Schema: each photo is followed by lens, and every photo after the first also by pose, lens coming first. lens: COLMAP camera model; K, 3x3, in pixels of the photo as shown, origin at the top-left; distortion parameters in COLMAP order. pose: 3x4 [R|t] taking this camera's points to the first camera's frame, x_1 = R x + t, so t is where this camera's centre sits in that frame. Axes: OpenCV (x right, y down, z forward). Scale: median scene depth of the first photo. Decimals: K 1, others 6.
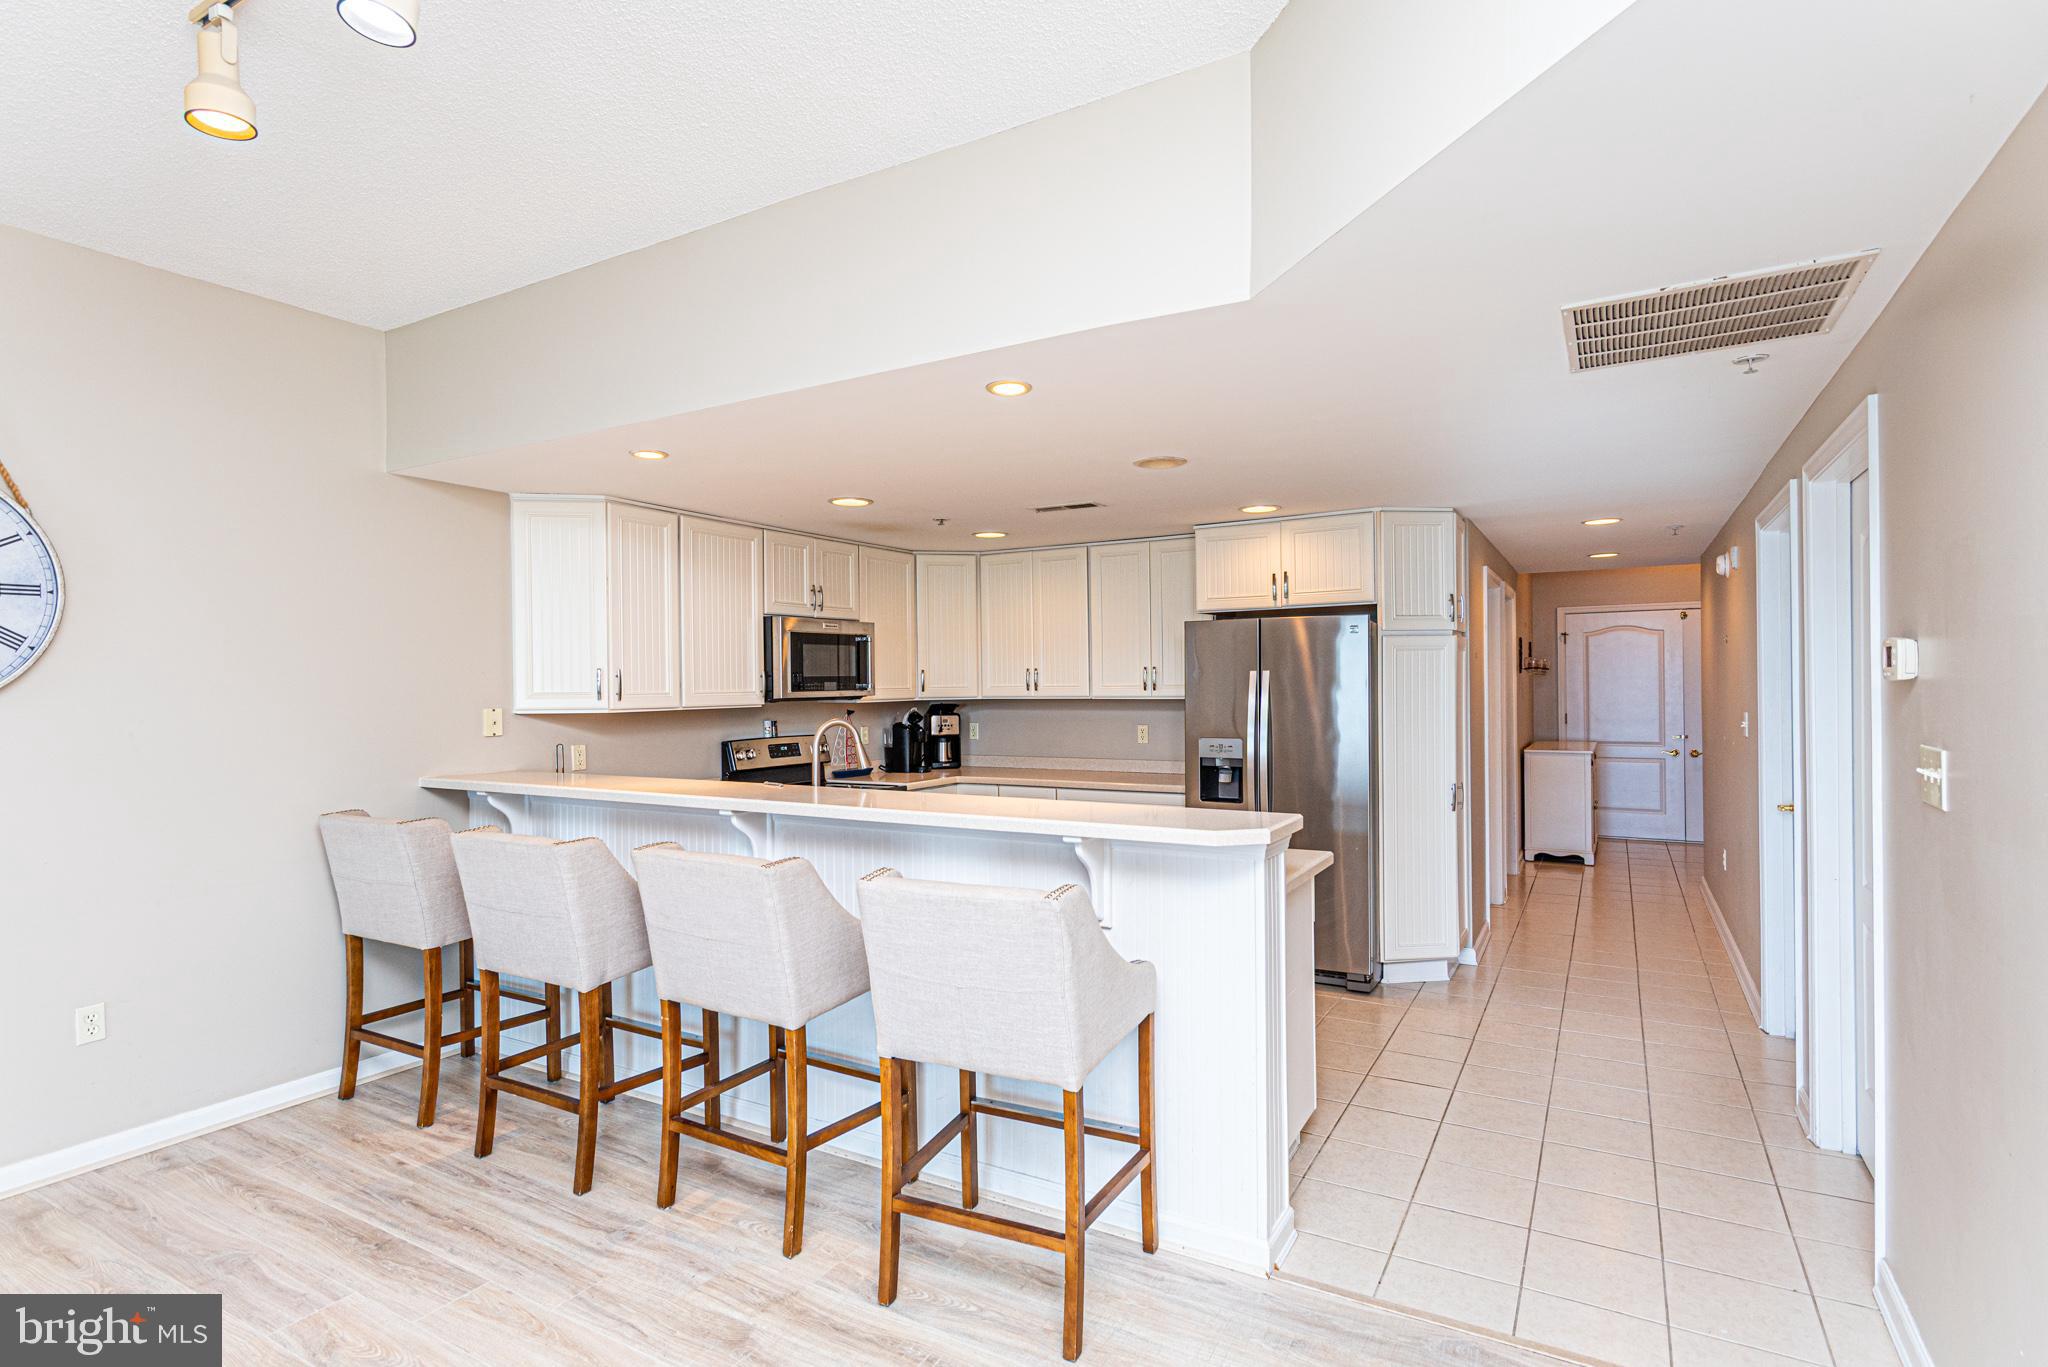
lens RADIAL K [[1035.8, 0, 1024.0], [0, 1035.8, 683.5], [0, 0, 1]] dist [0.001334, 0.000100]
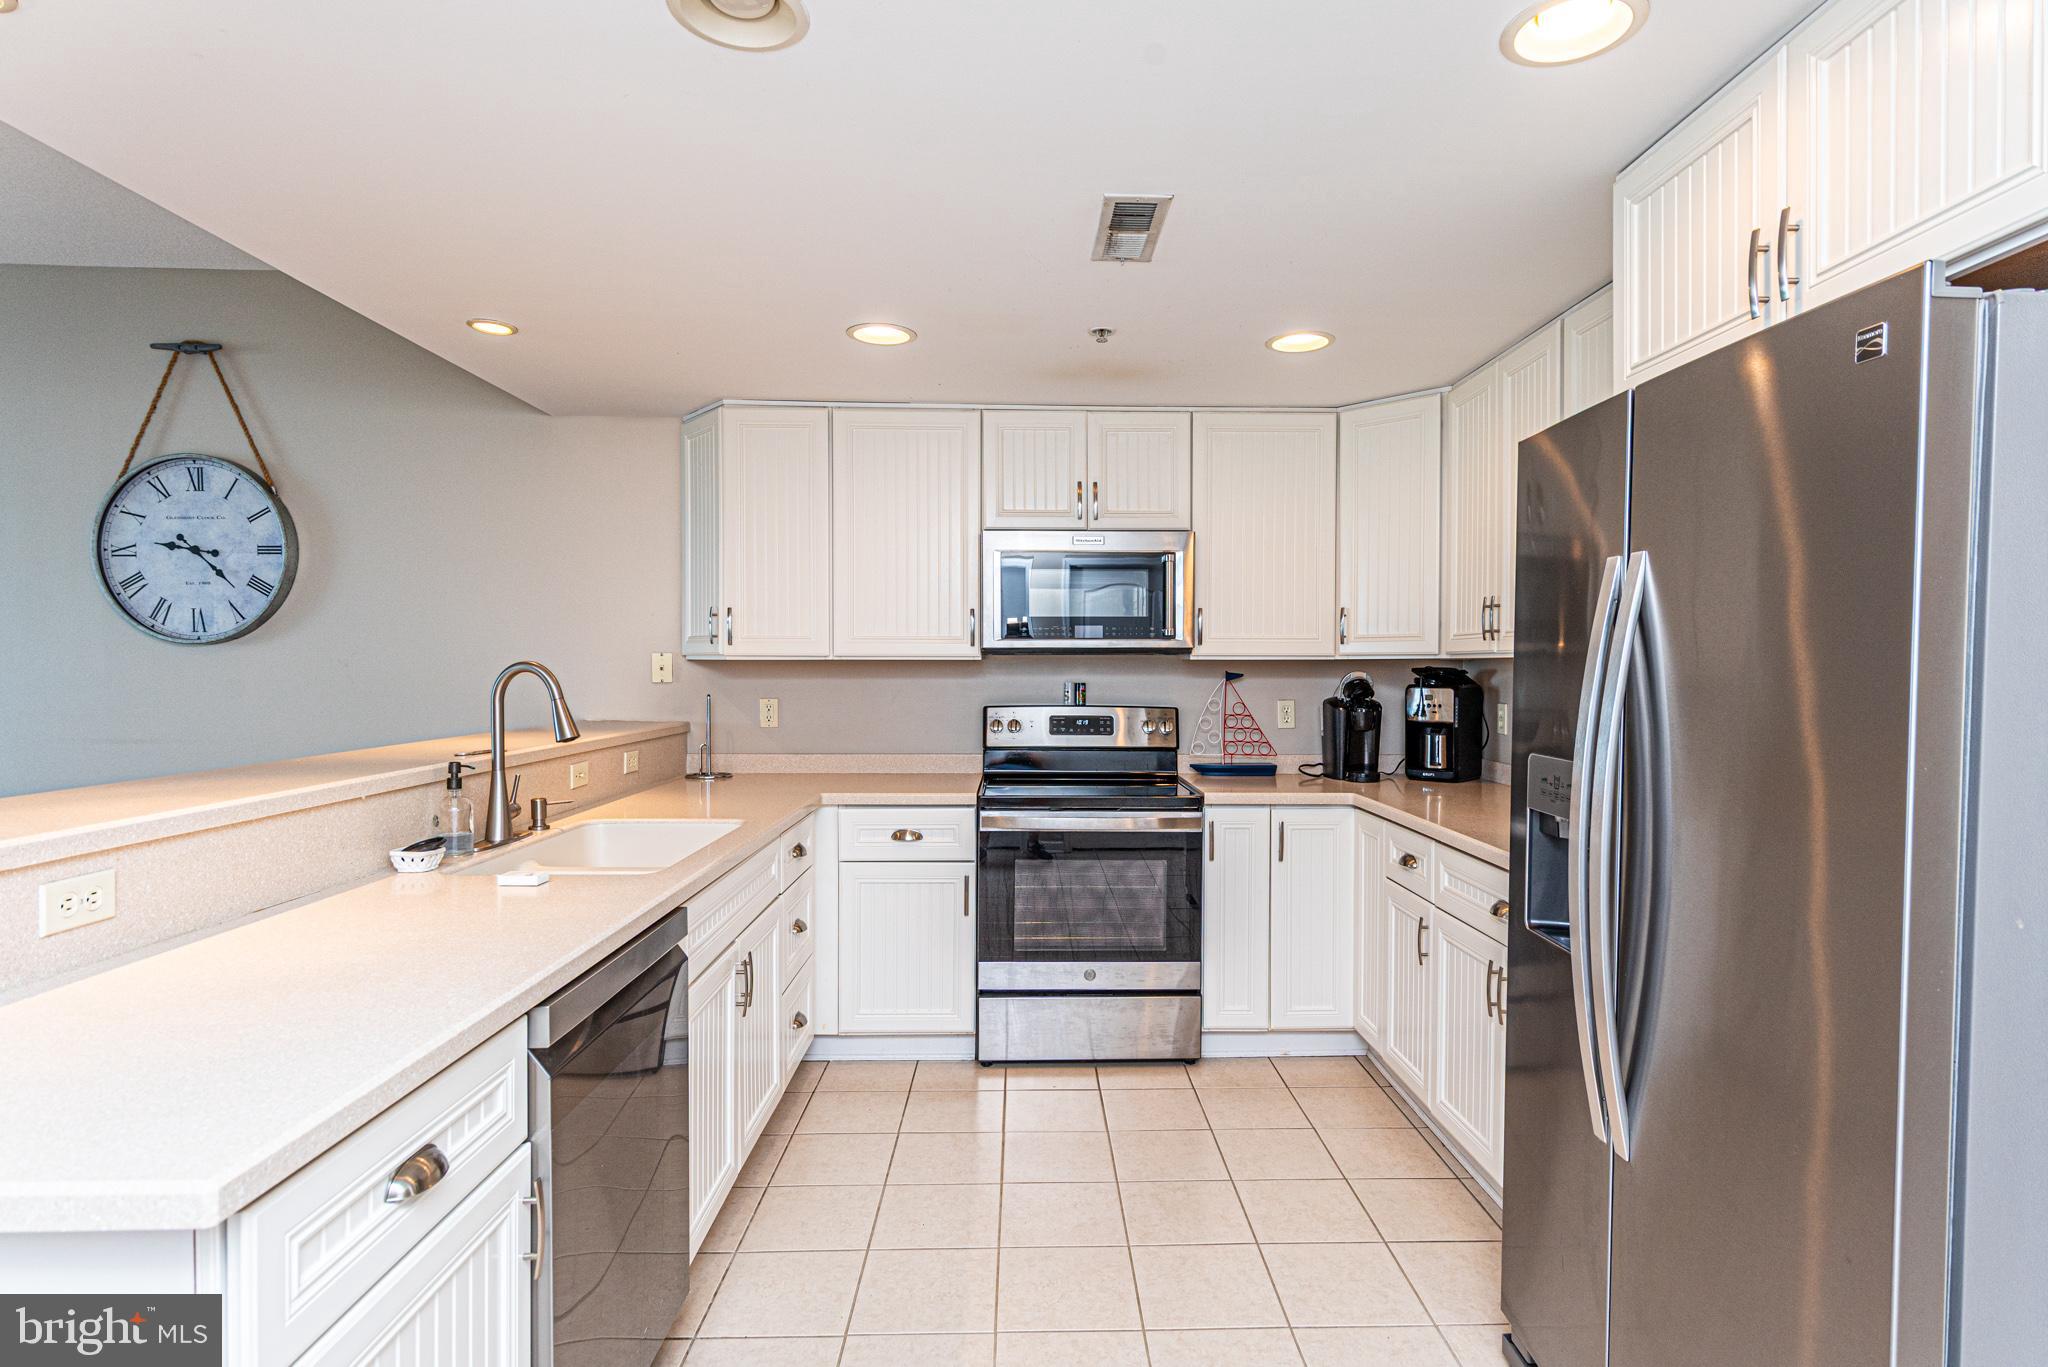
lens RADIAL K [[1035.8, 0, 1024.0], [0, 1035.8, 683.5], [0, 0, 1]] dist [0.001334, 0.000100]
pose [[0.518986, 0.031404, -0.854206, 0.351979], [-0.009341, 0.999474, 0.031069, 0.015246], [0.854732, -0.008146, 0.519006, 0.614274]]
